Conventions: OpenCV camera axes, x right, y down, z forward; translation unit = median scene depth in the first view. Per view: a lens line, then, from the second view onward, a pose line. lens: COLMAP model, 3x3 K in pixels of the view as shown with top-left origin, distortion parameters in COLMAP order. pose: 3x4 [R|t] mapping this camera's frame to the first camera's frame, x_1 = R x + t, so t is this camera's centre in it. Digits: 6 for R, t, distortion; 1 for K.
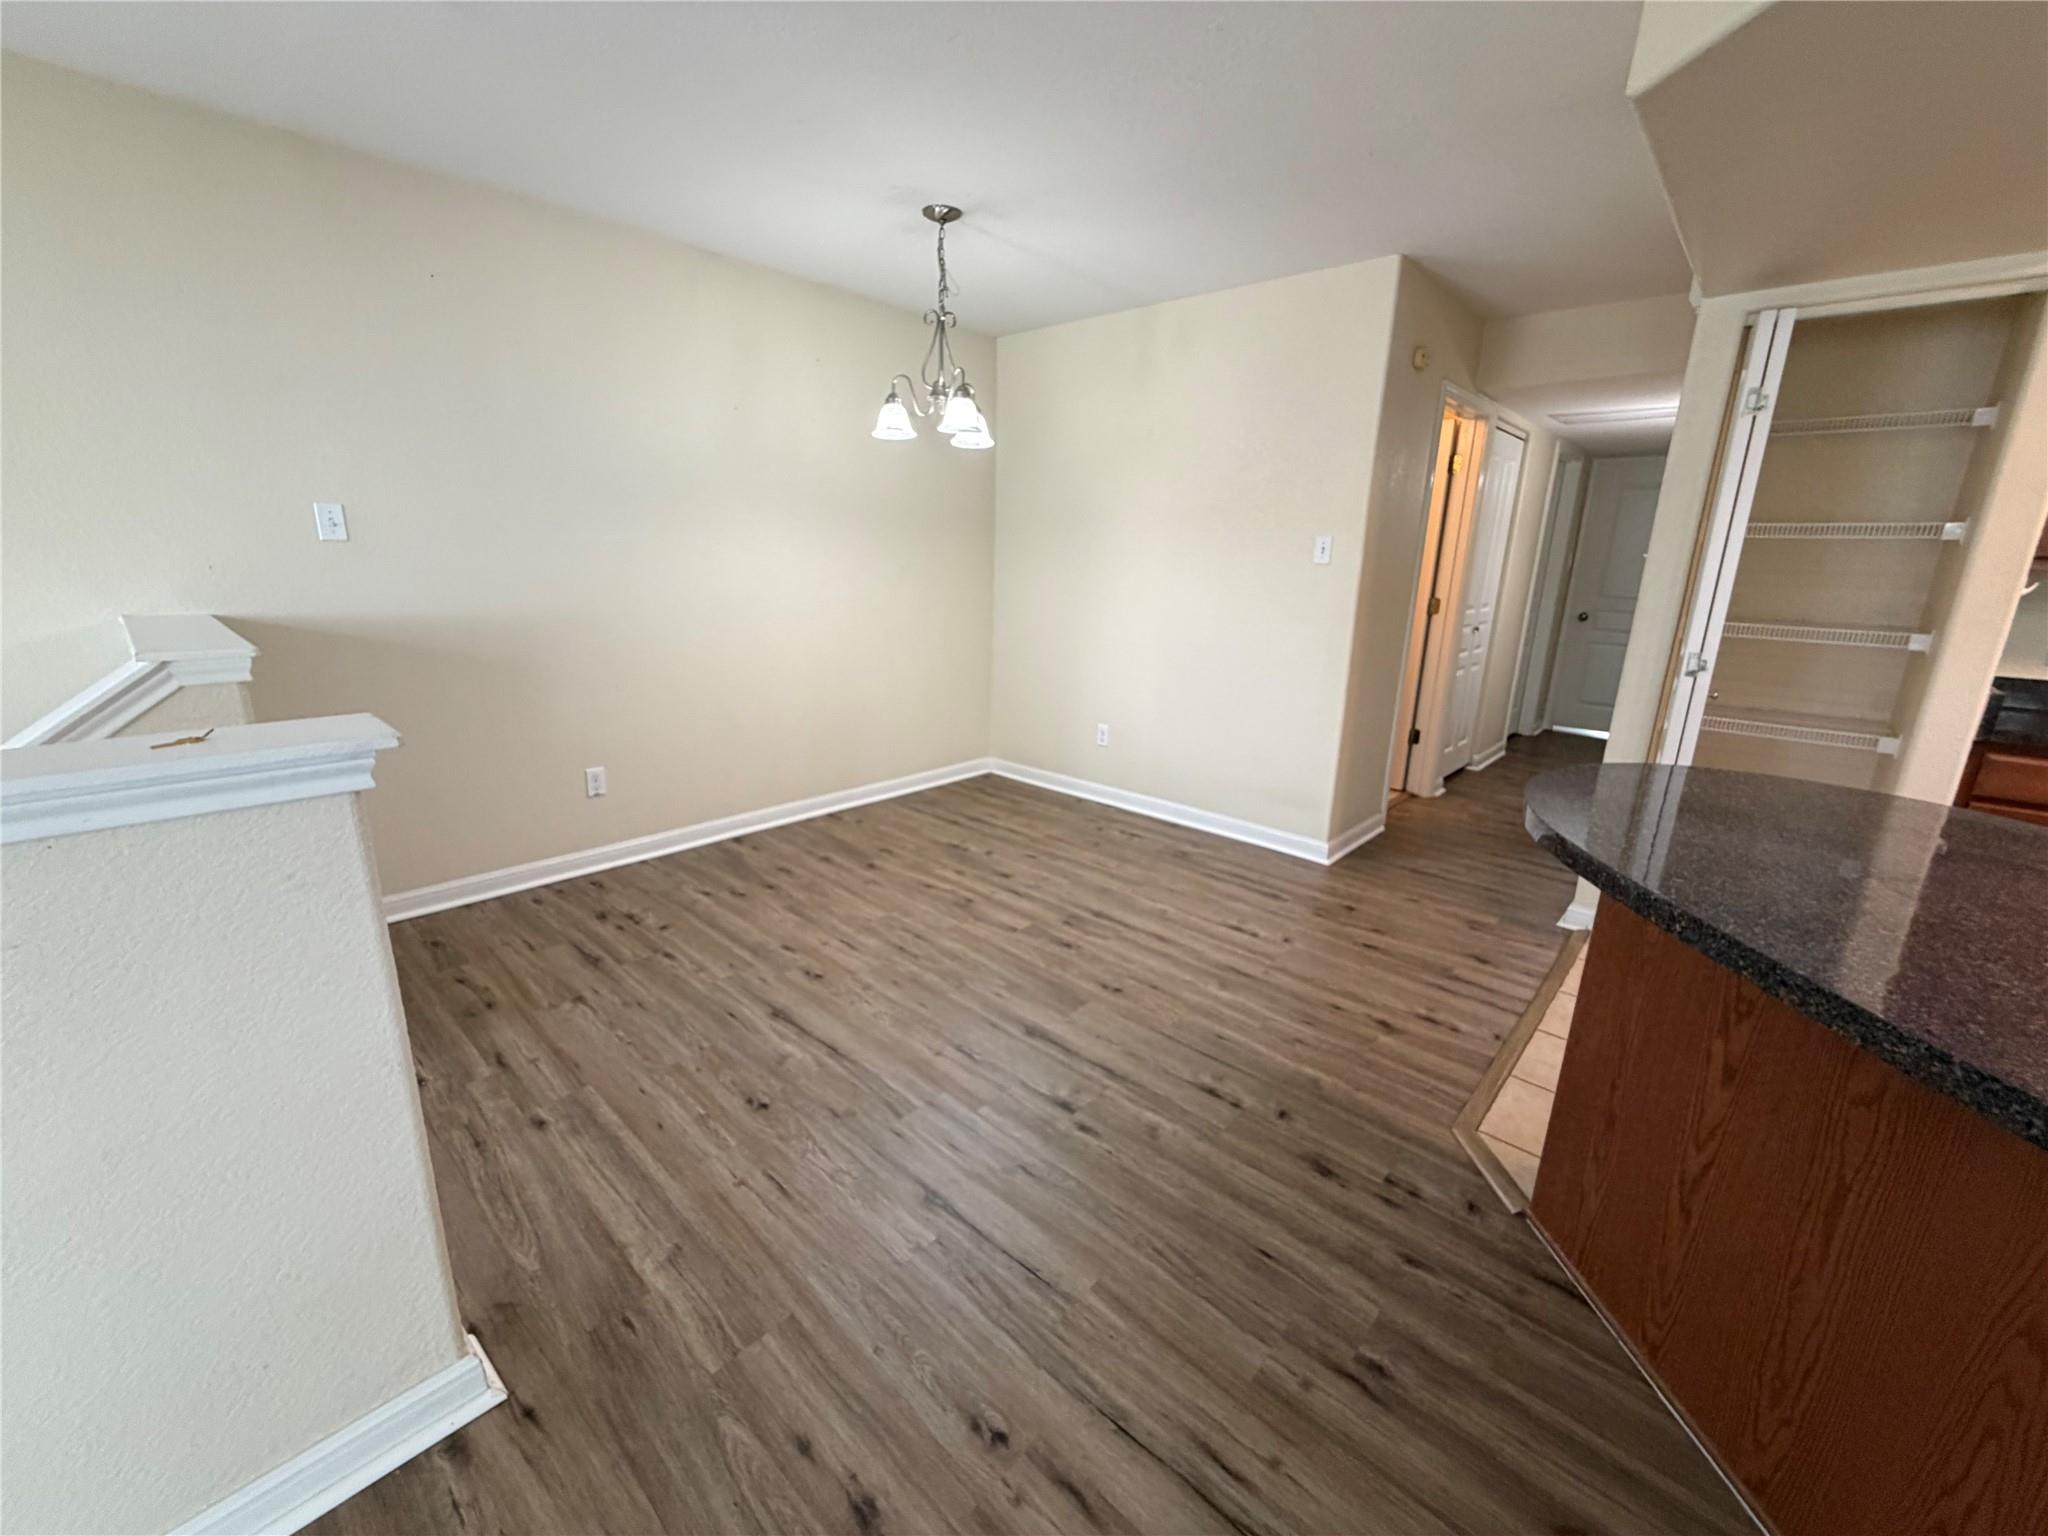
lens RADIAL K [[817.3, 0, 1018.1], [0, 817.3, 767.7], [0, 0, 1]] dist [-0.000439, 0.000335]
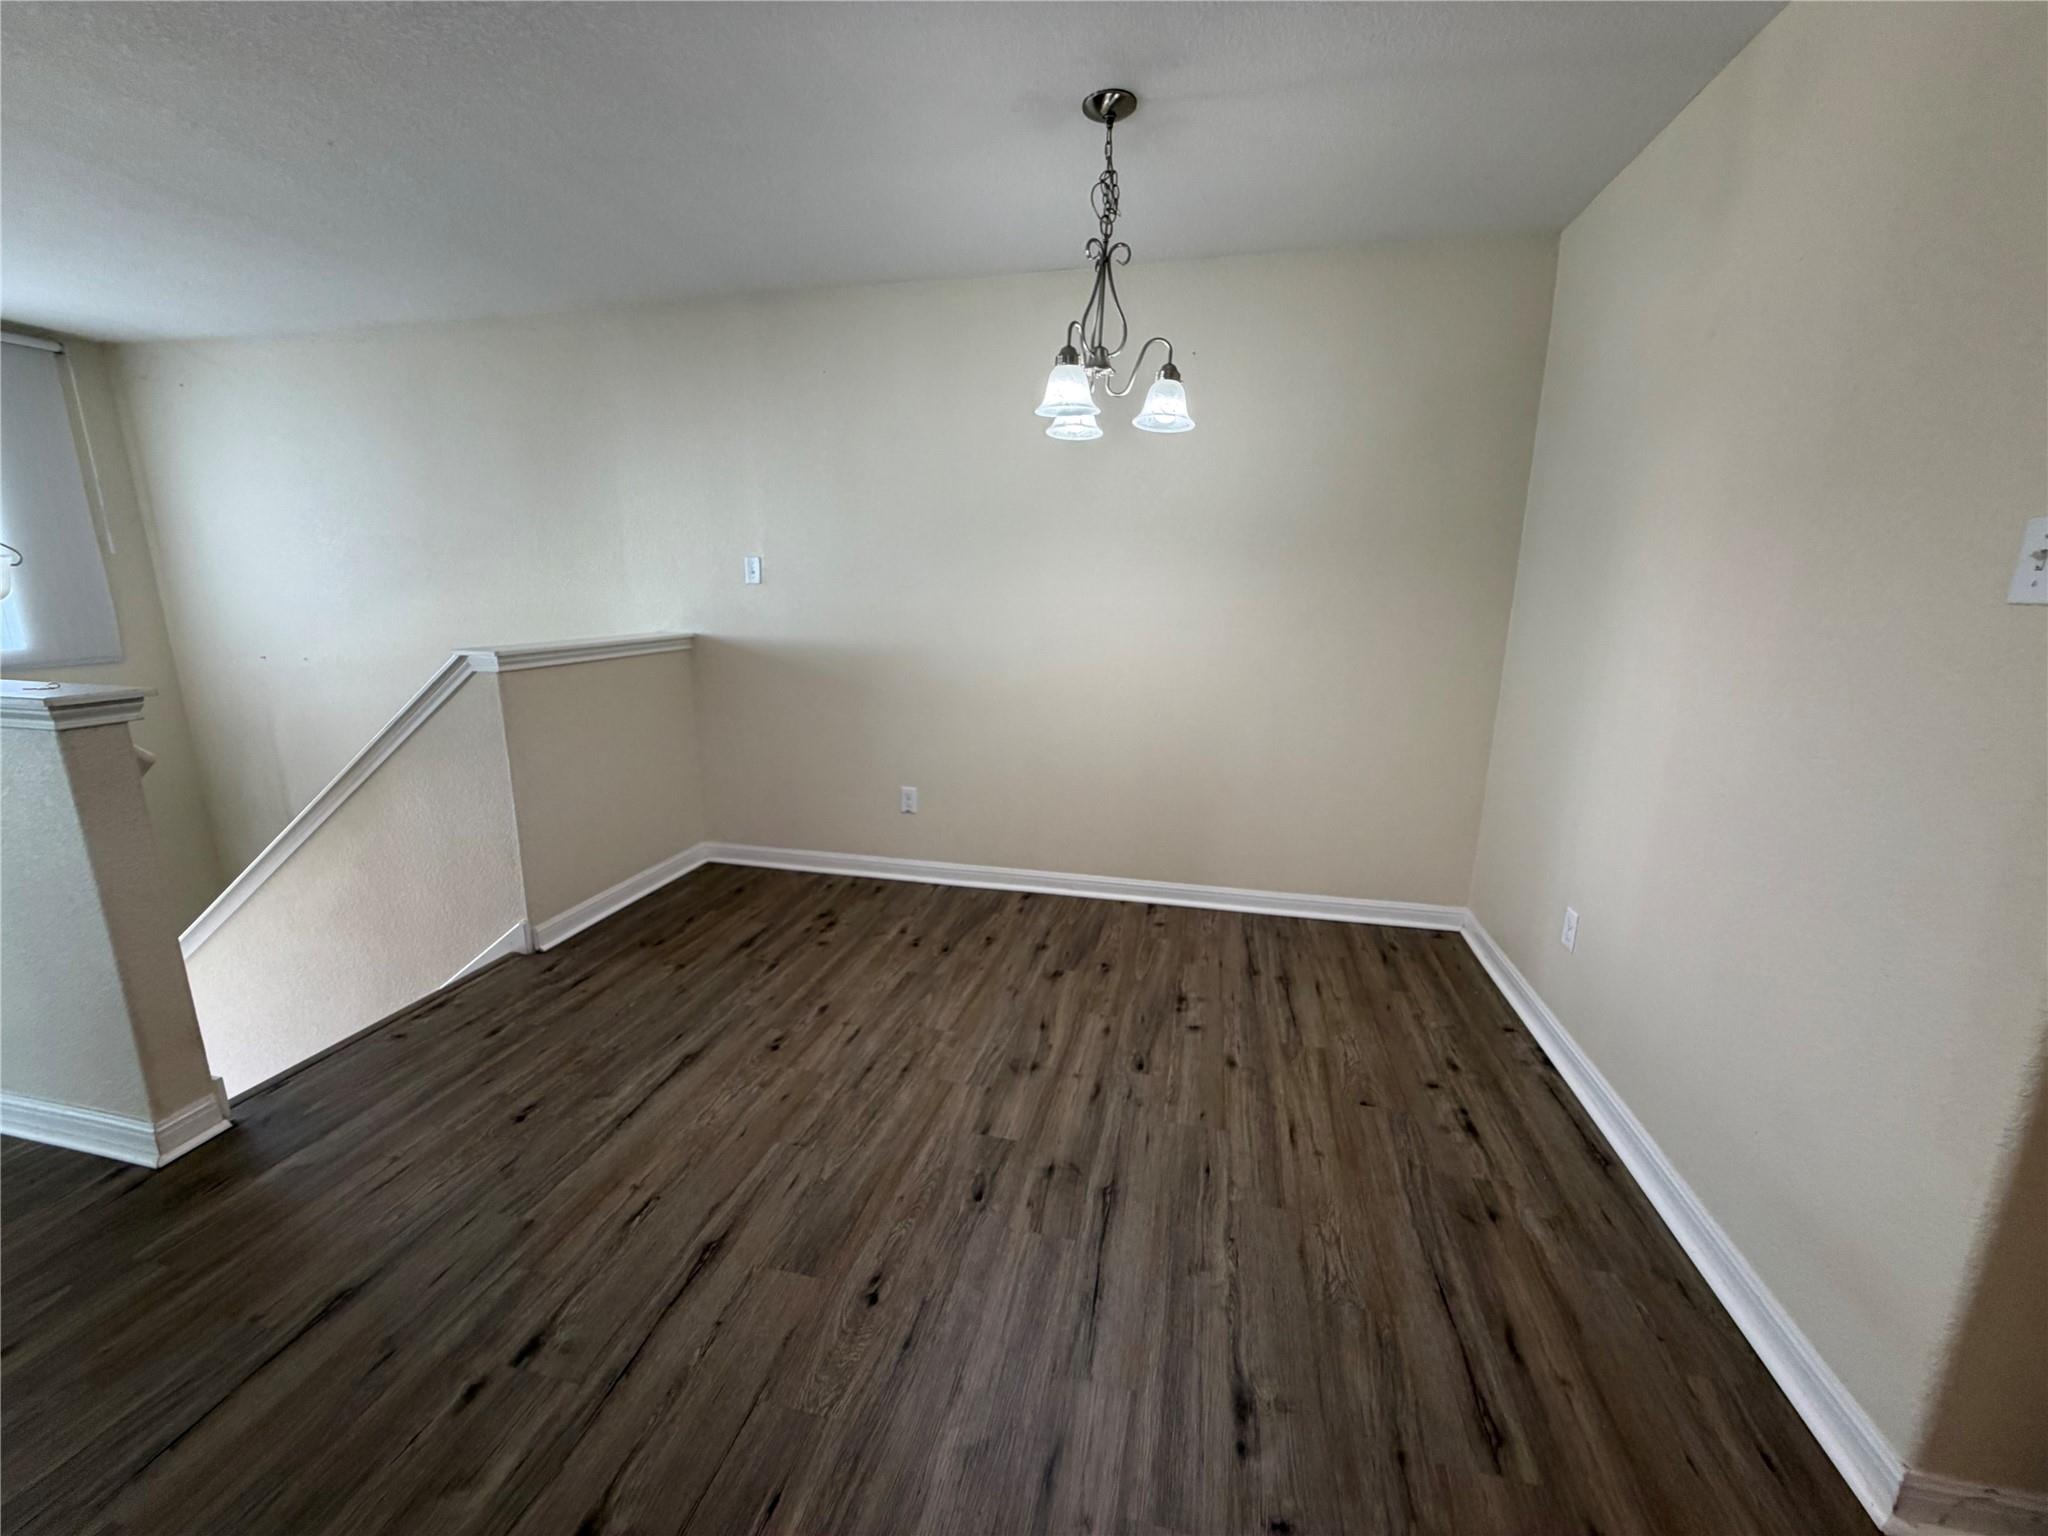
lens RADIAL K [[828.9, 0, 1022.4], [0, 828.9, 744.0], [0, 0, 1]] dist [-0.000305, -0.000191]
pose [[0.493366, 0.146988, -0.857312, 0.609984], [-0.216446, 0.975362, 0.042668, -0.166154], [0.842461, 0.164511, 0.513026, 0.685774]]
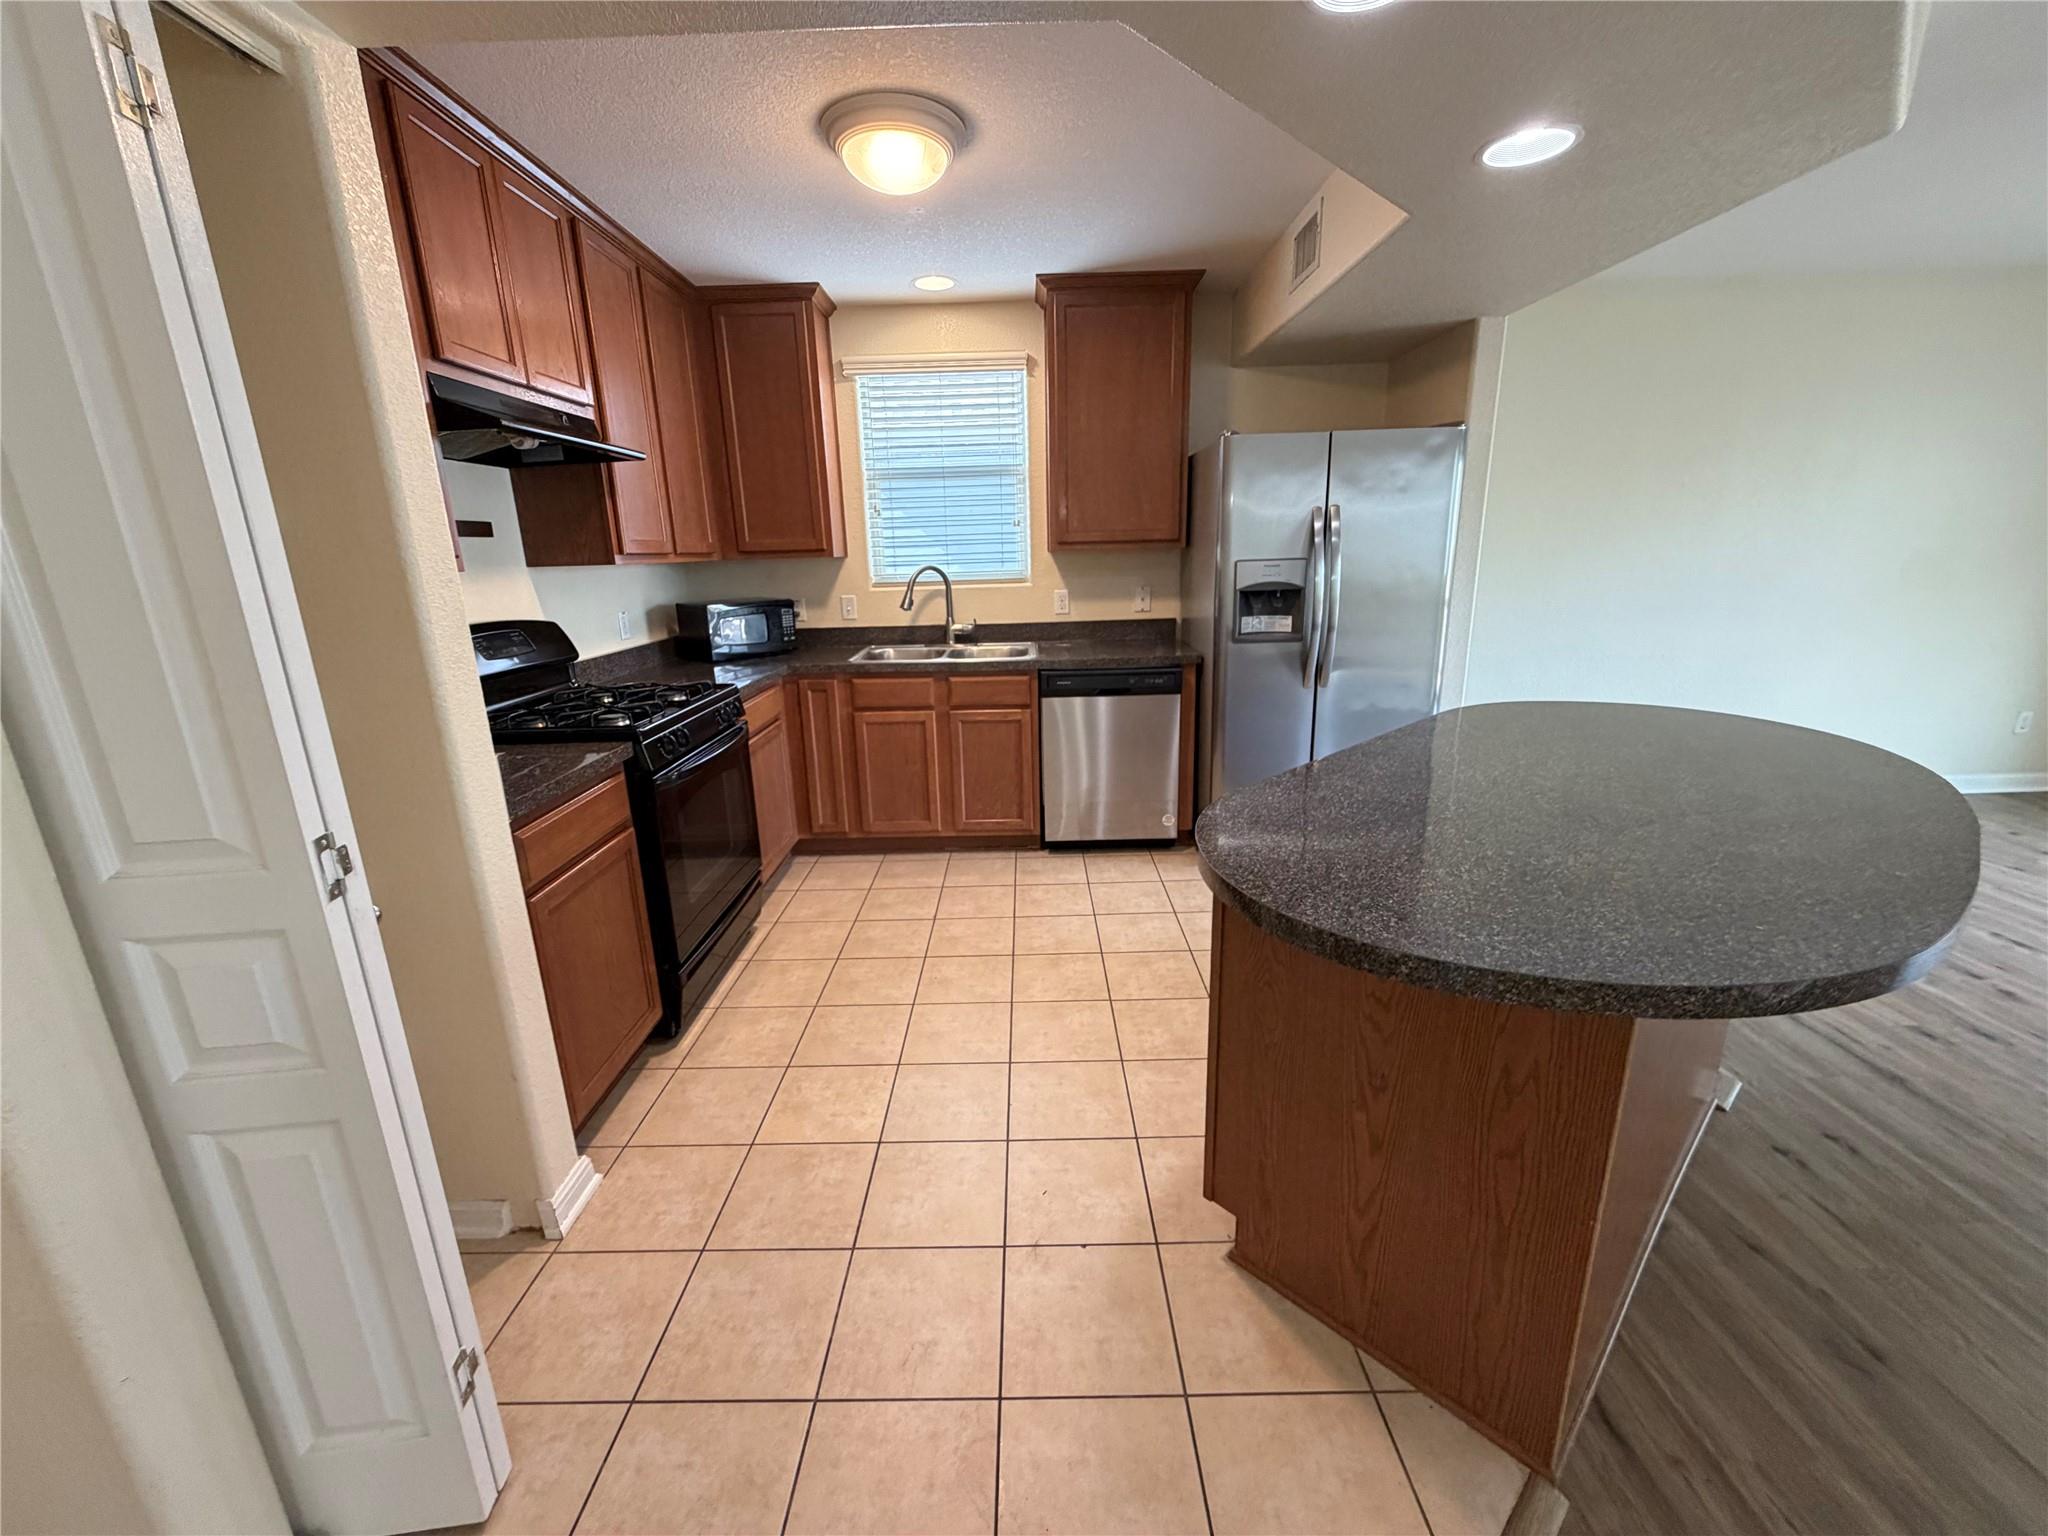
lens RADIAL K [[817.3, 0, 1018.1], [0, 817.3, 767.7], [0, 0, 1]] dist [-0.000439, 0.000335]
pose [[-0.675437, -0.196856, 0.710656, 0.356866], [0.200248, 0.878533, 0.433683, -0.251960], [-0.709708, 0.435233, -0.553974, 0.930708]]
